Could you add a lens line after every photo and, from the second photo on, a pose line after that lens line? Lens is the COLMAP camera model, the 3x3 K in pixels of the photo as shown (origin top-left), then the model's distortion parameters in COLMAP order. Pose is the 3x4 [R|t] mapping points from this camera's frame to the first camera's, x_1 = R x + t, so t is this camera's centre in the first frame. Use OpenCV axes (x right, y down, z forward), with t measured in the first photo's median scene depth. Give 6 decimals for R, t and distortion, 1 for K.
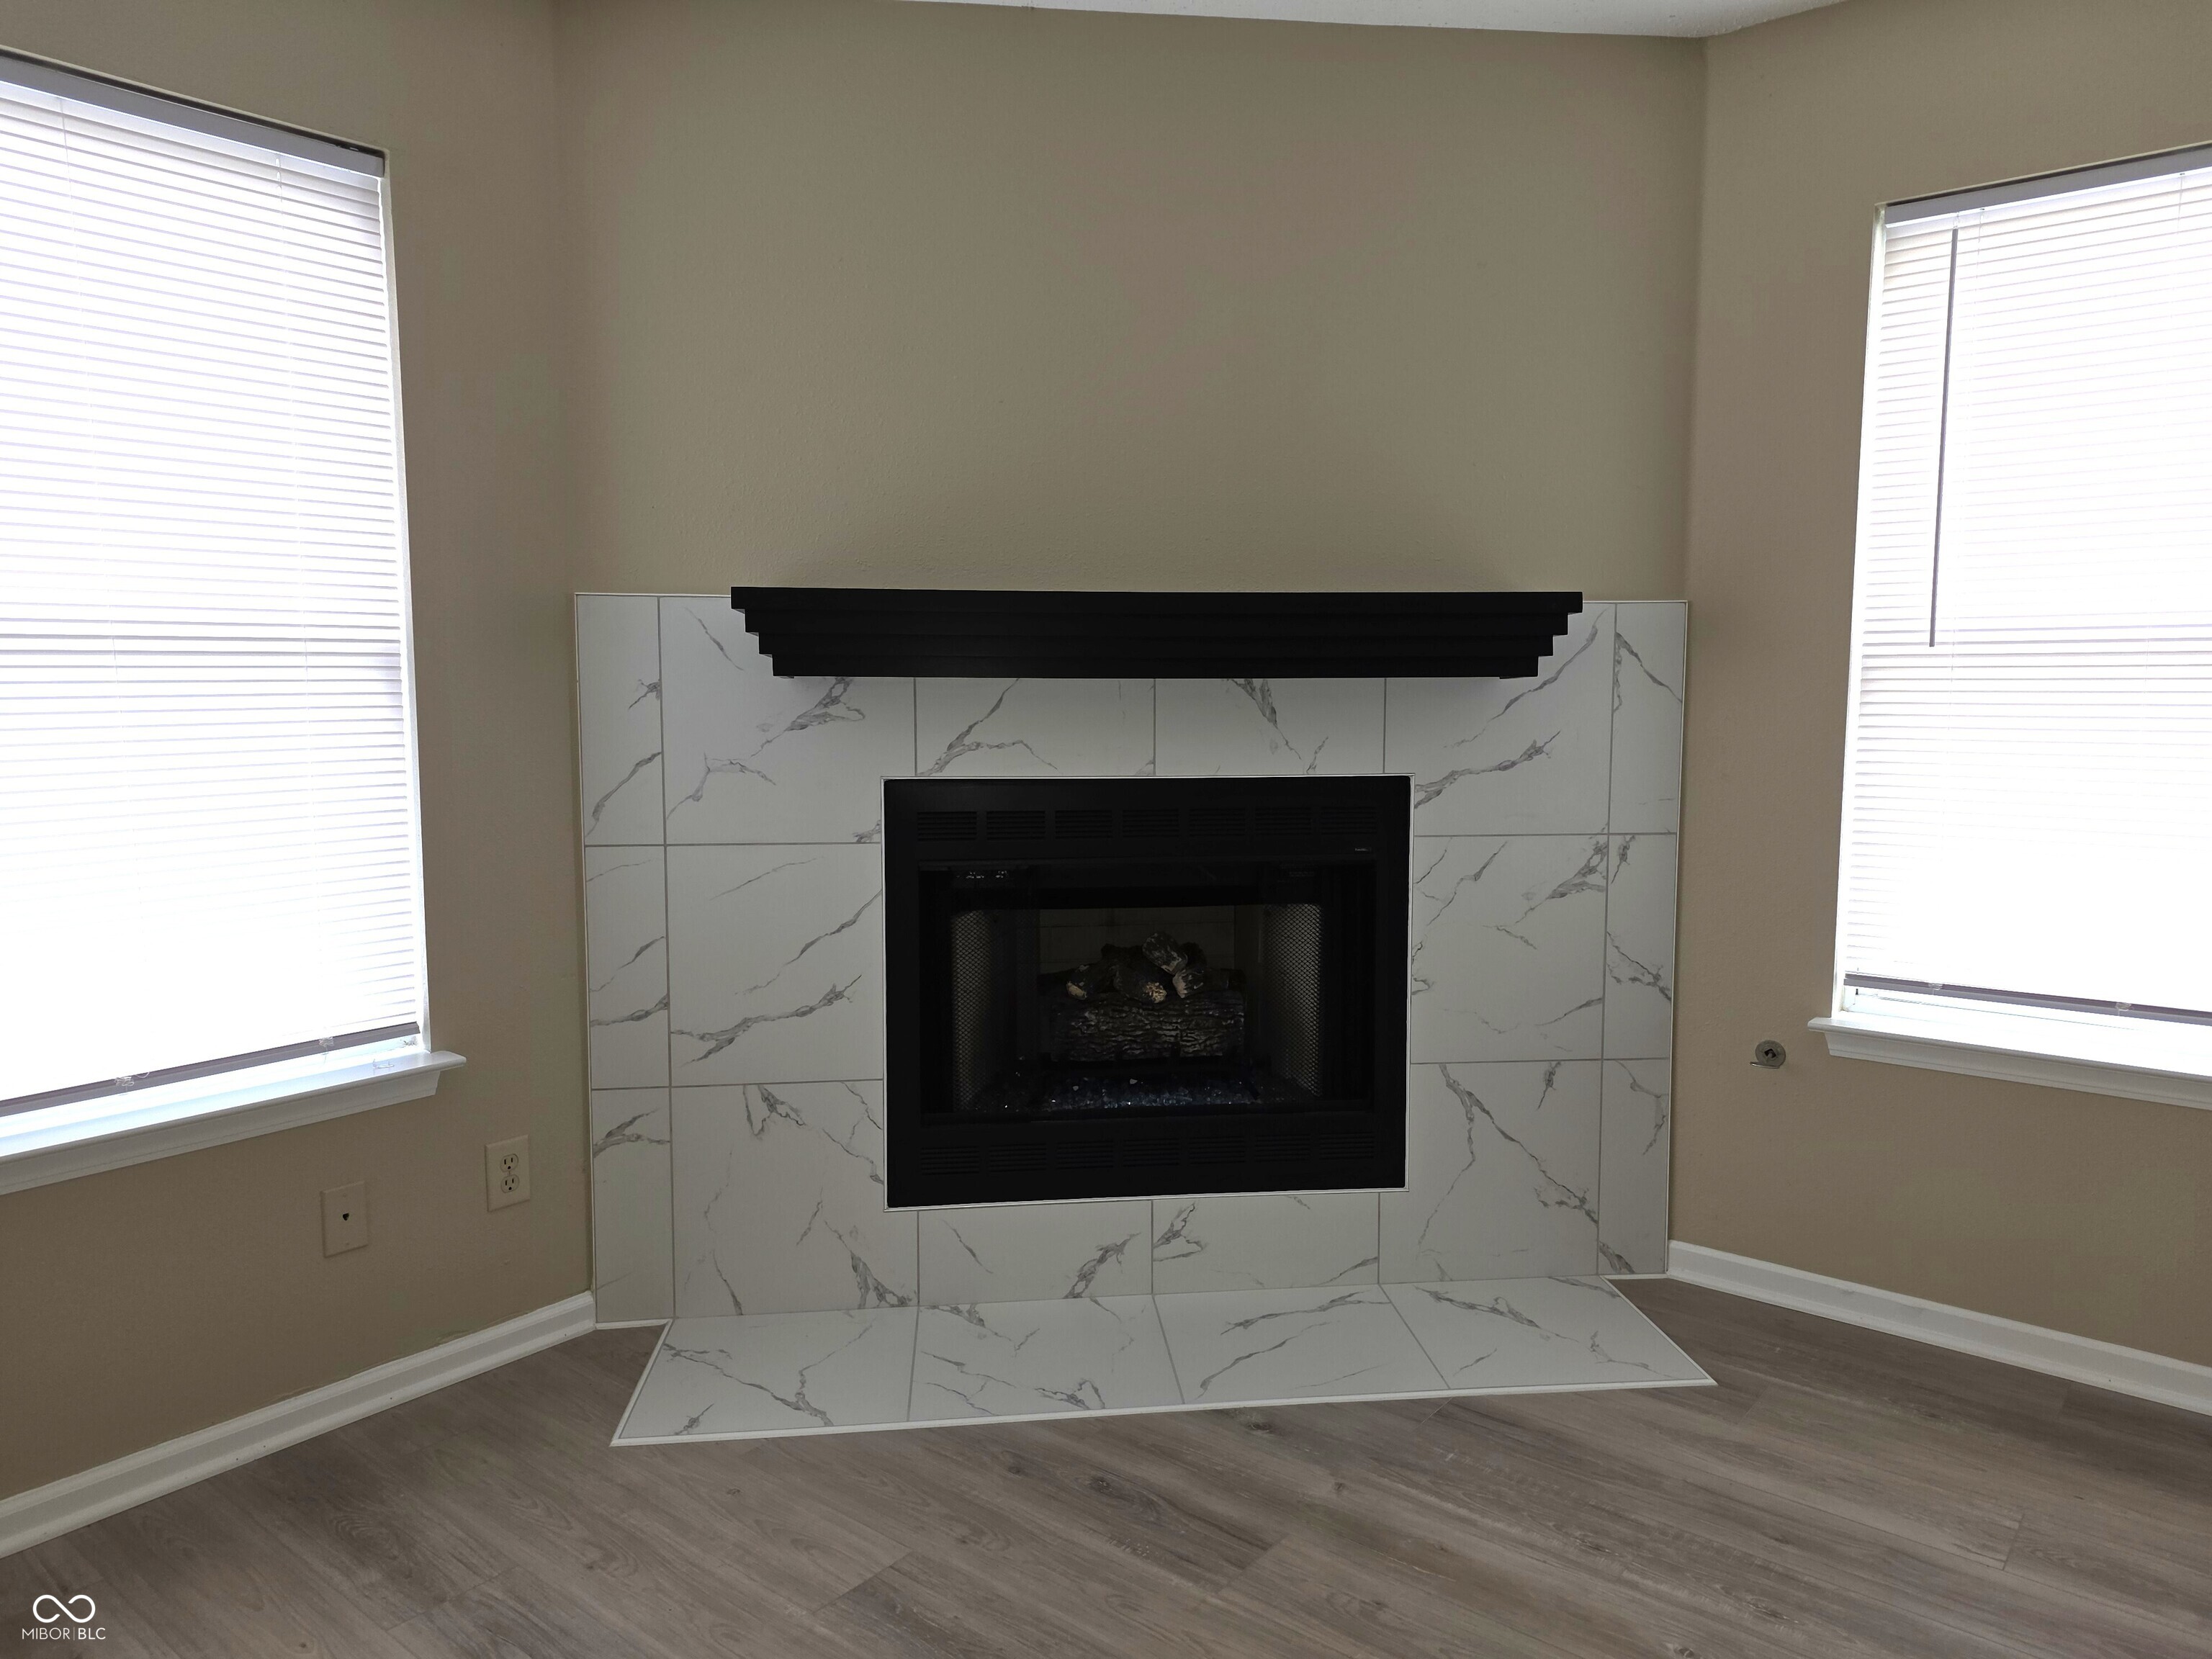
lens RADIAL K [[1475.8, 0, 1106.0], [0, 1475.8, 829.5], [0, 0, 1]] dist [0.089812, -0.079180]
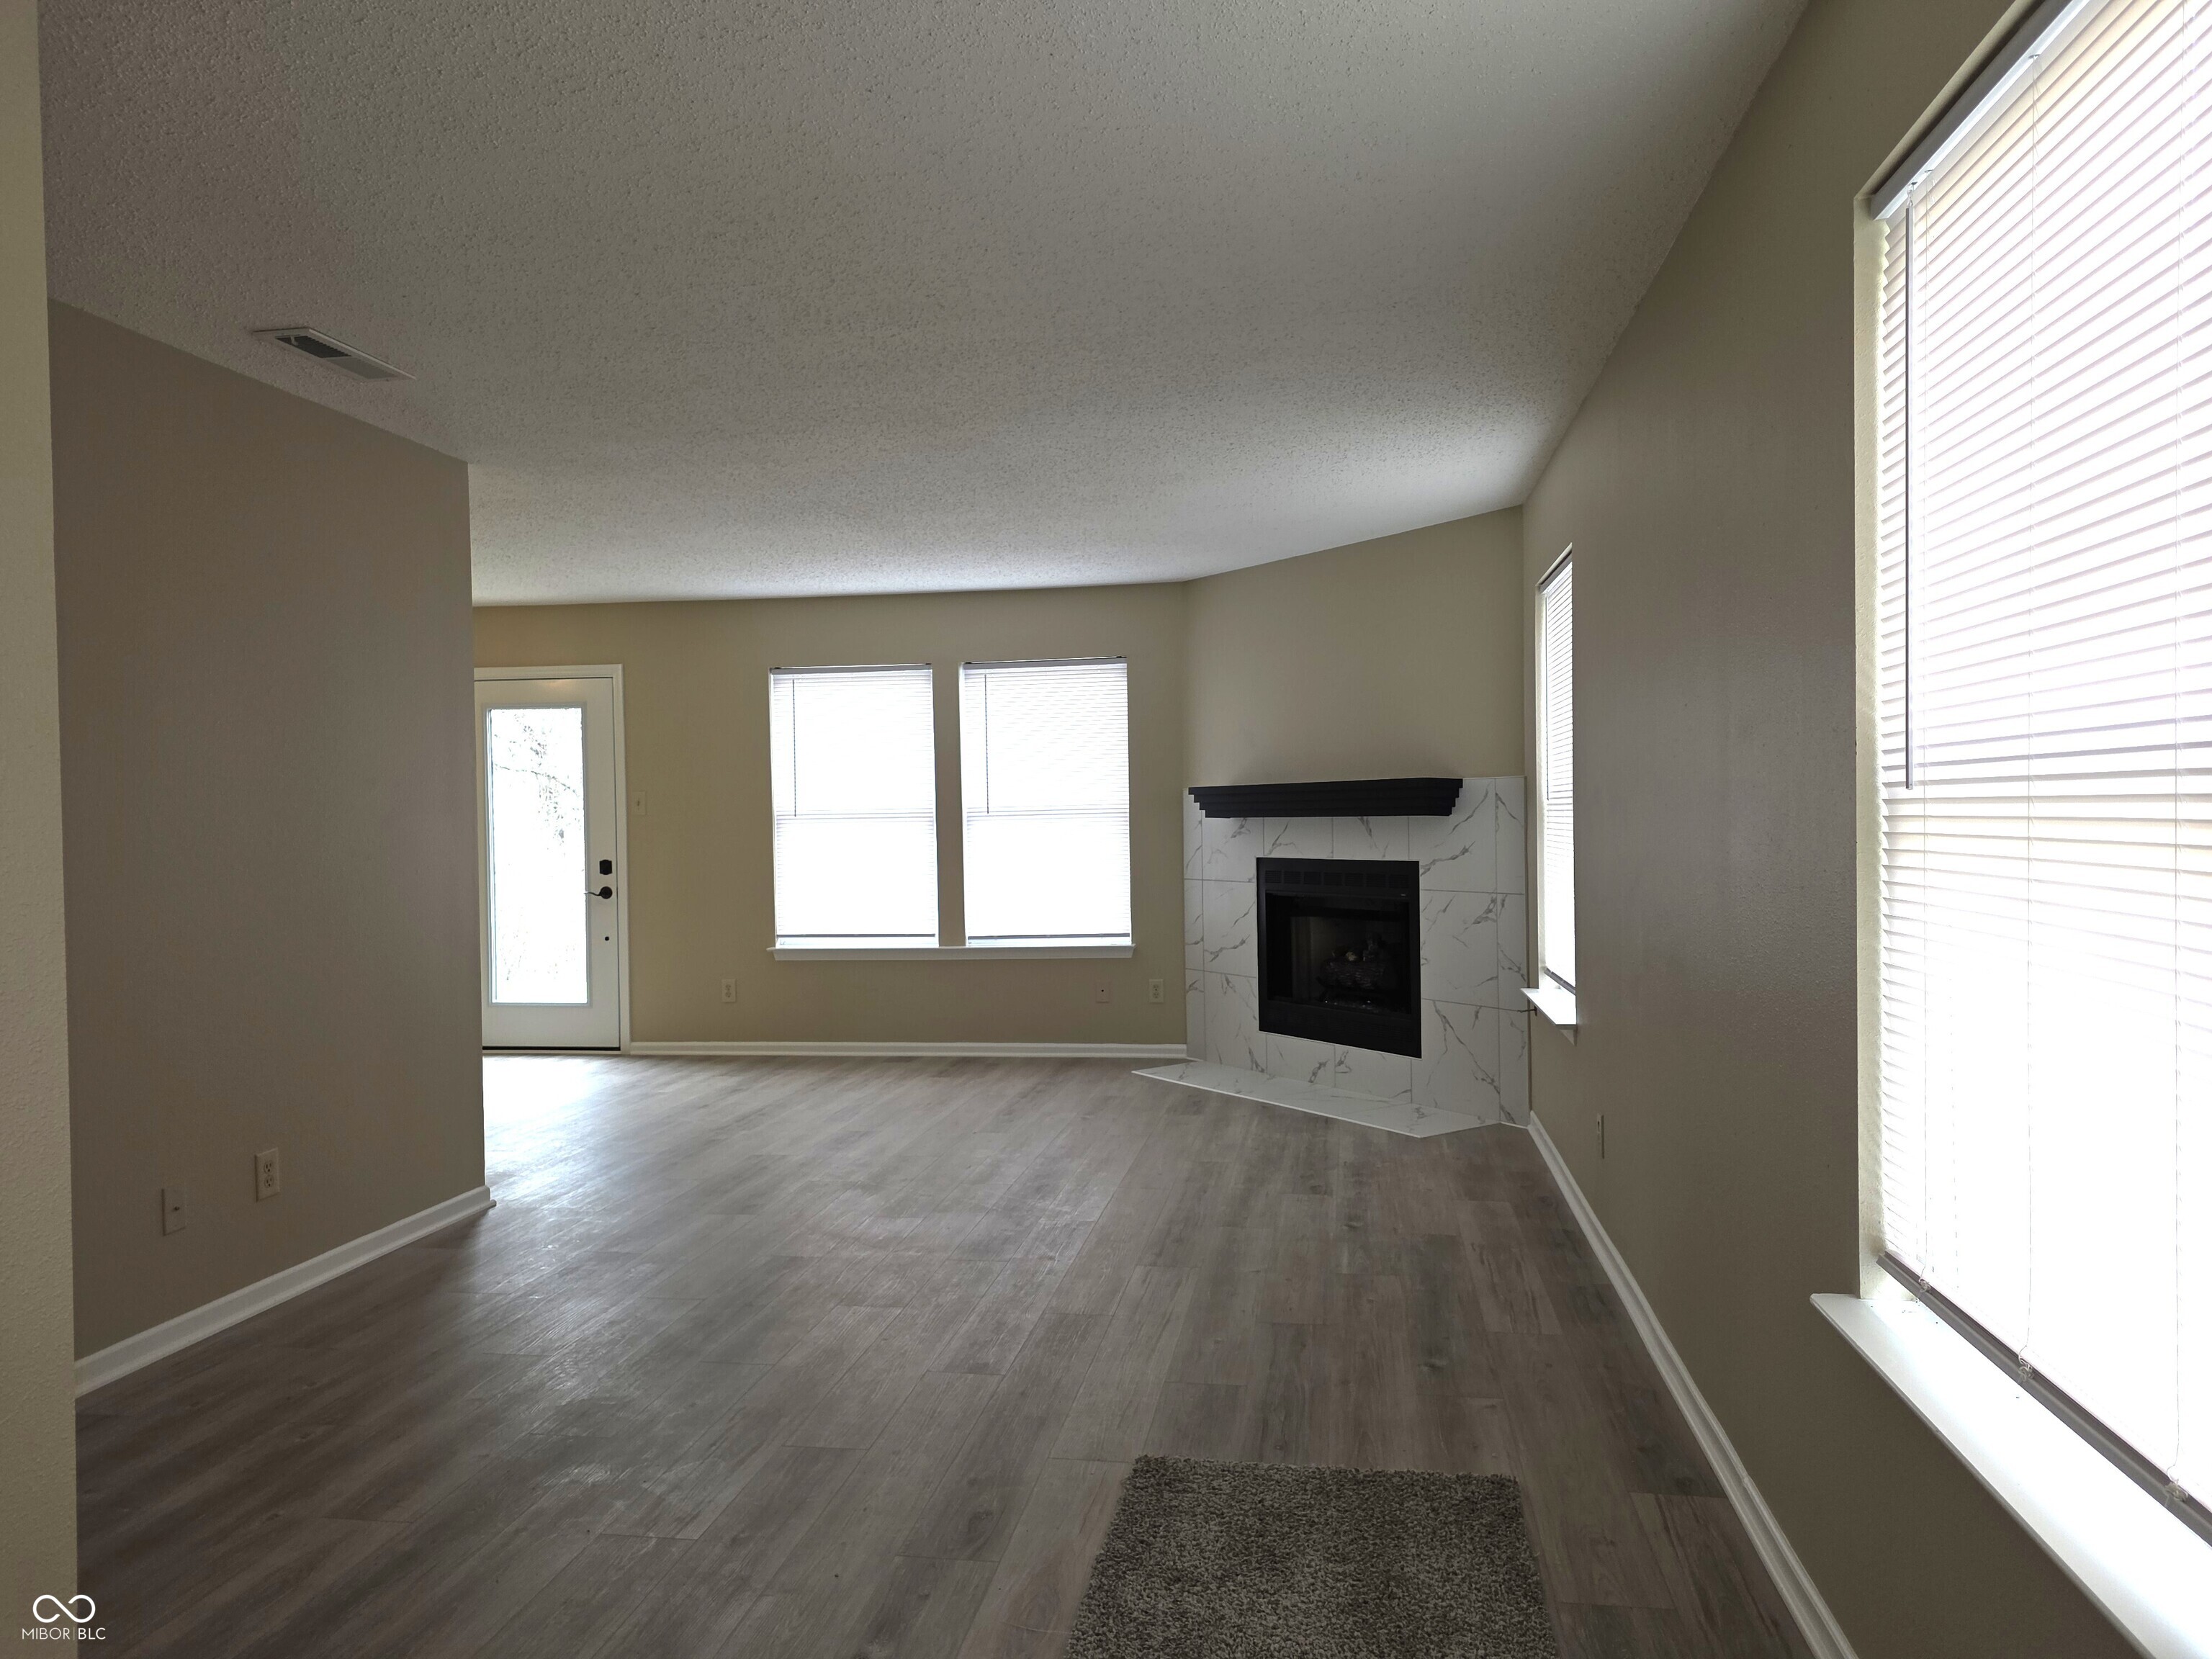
lens RADIAL K [[1595.3, 0, 1141.7], [0, 1595.3, 838.4], [0, 0, 1]] dist [0.003318, 0.001033]
pose [[0.474924, 0.004409, -0.880016, 2.079123], [-0.078979, 0.996166, -0.037632, 0.050230], [0.876476, 0.087375, 0.473451, -0.452875]]
